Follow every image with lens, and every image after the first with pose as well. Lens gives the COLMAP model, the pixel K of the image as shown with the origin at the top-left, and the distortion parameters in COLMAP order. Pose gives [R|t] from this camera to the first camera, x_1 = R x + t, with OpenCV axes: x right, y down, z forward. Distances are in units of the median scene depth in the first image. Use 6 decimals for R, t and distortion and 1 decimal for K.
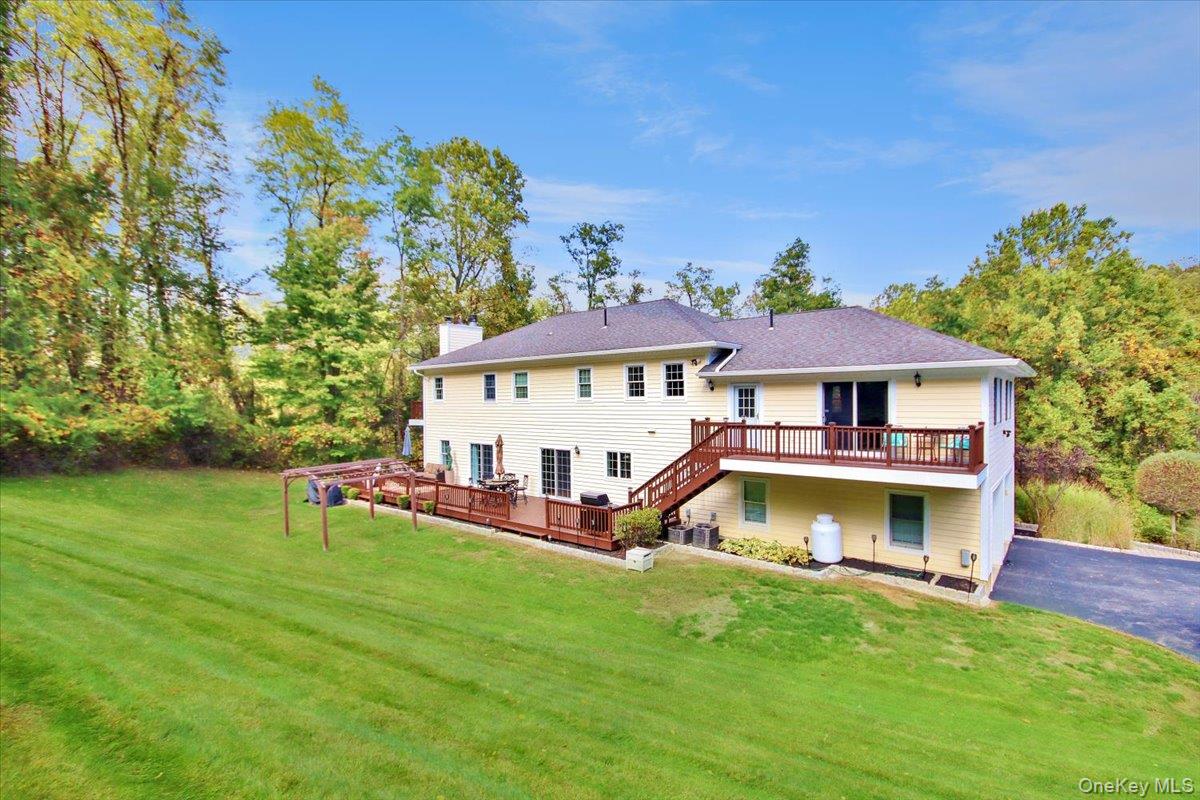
lens RADIAL K [[550.0, 0, 598.2], [0, 550.0, 402.9], [0, 0, 1]] dist [-0.006273, 0.000809]
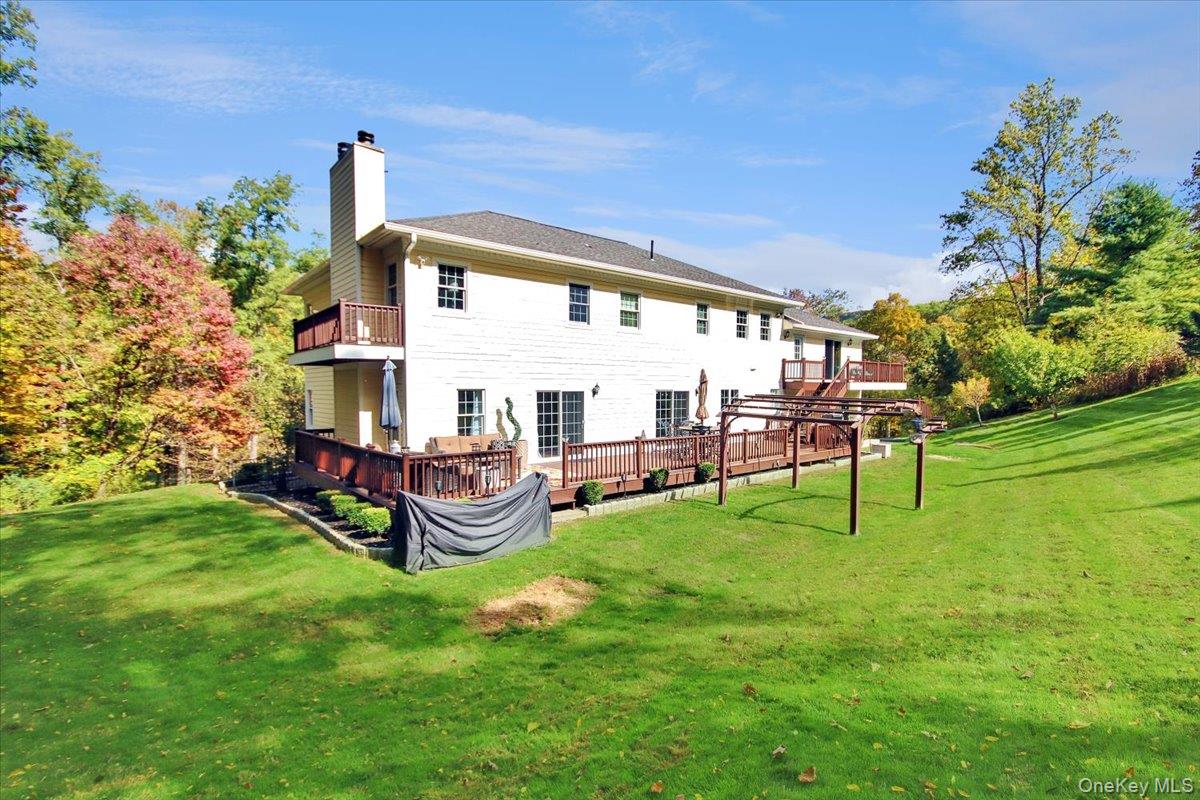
lens RADIAL K [[550.0, 0, 599.9], [0, 550.0, 398.1], [0, 0, 1]] dist [-0.006273, 0.000809]
pose [[0.163330, -0.005284, 0.986557, -0.931957], [0.003579, 0.999982, 0.004763, 0.089308], [-0.986565, 0.002753, 0.163346, 0.951649]]
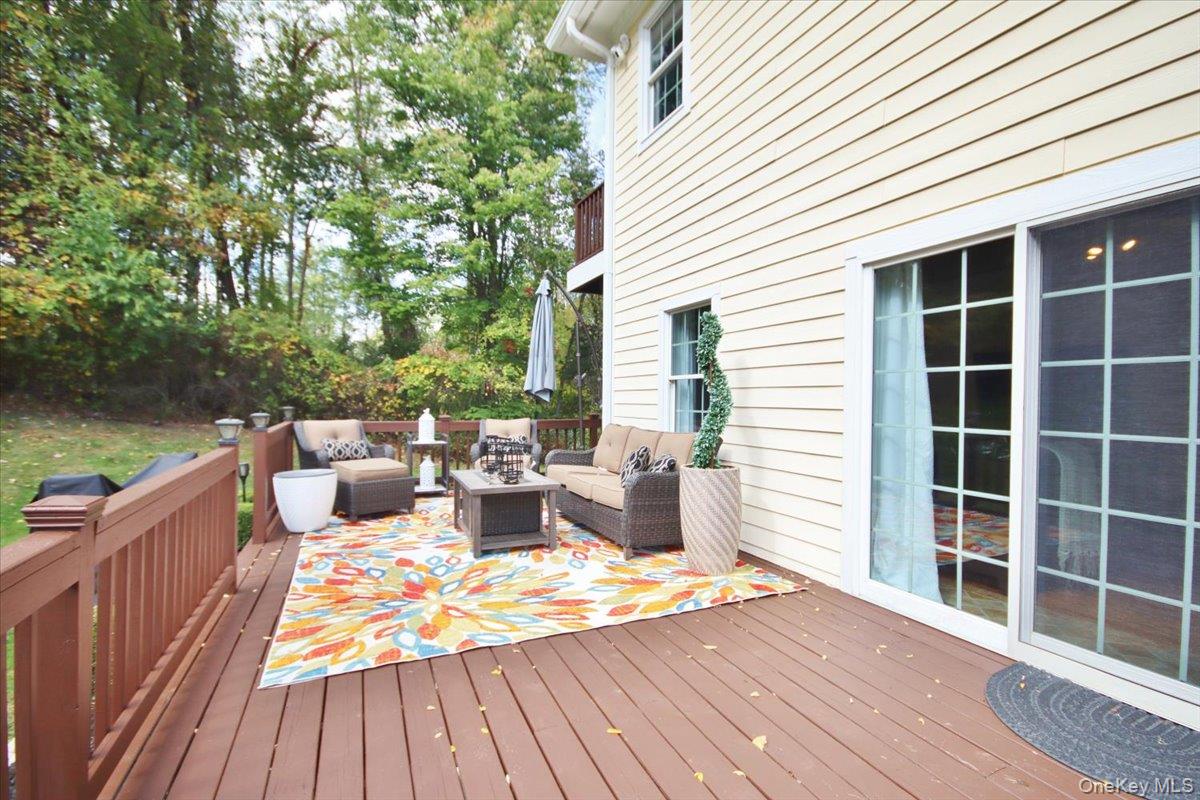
lens RADIAL K [[550.0, 0, 599.9], [0, 550.0, 398.0], [0, 0, 1]] dist [-0.006273, 0.000809]
pose [[0.899862, 0.017758, -0.435814, -0.266621], [-0.019687, 0.999806, 0.000088, 0.120528], [0.435731, 0.008501, 0.900037, 0.974769]]
